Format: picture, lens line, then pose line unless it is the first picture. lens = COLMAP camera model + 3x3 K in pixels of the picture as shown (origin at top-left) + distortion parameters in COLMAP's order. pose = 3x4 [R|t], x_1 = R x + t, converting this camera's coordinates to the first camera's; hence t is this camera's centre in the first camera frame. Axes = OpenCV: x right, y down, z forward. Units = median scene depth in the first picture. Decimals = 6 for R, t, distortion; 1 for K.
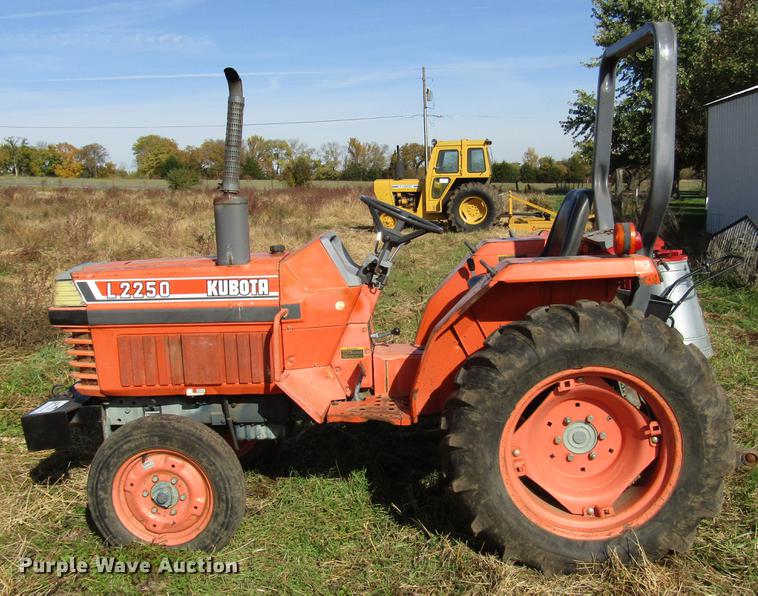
lens RADIAL K [[809.8, 0, 379.0], [0, 809.8, 298.0], [0, 0, 1]] dist [-0.012641, 0.011634]
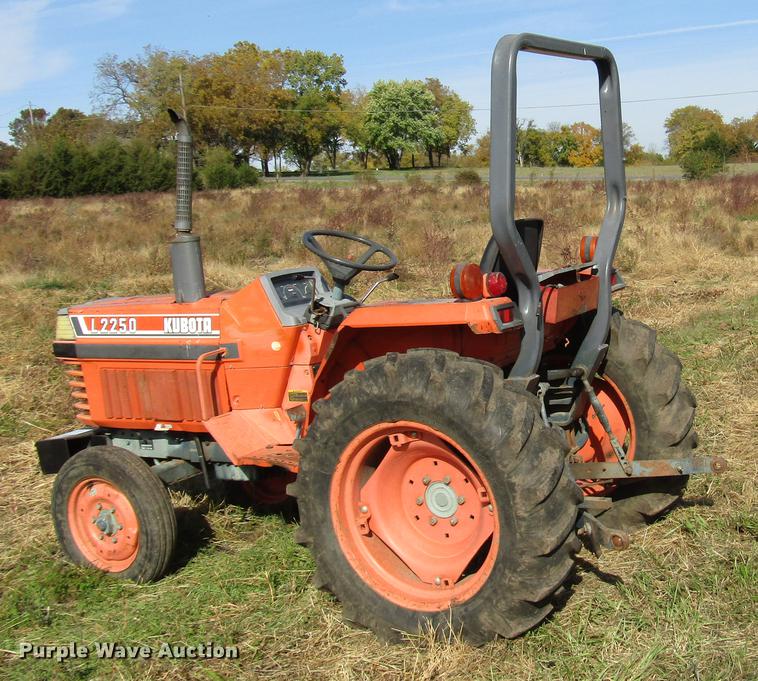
lens RADIAL K [[1083.8, 0, 506.7], [0, 1083.8, 339.8], [0, 0, 1]] dist [0.013943, -0.004399]
pose [[0.915461, 0.025415, -0.401604, 0.835348], [-0.019248, 0.999627, 0.019383, -0.032806], [0.401947, -0.010014, 0.915608, -0.082568]]
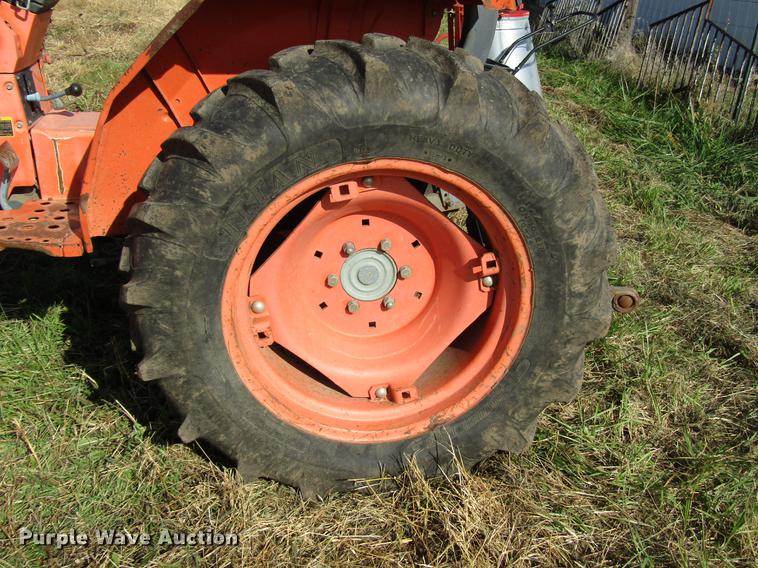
lens RADIAL K [[782.4, 0, 379.0], [0, 782.4, 284.0], [0, 0, 1]] dist [-0.015350, -0.006948]
pose [[0.979091, -0.024725, 0.201914, 0.144814], [-0.029552, 0.964768, 0.261438, 0.027398], [-0.201265, -0.261939, 0.943865, 0.468415]]
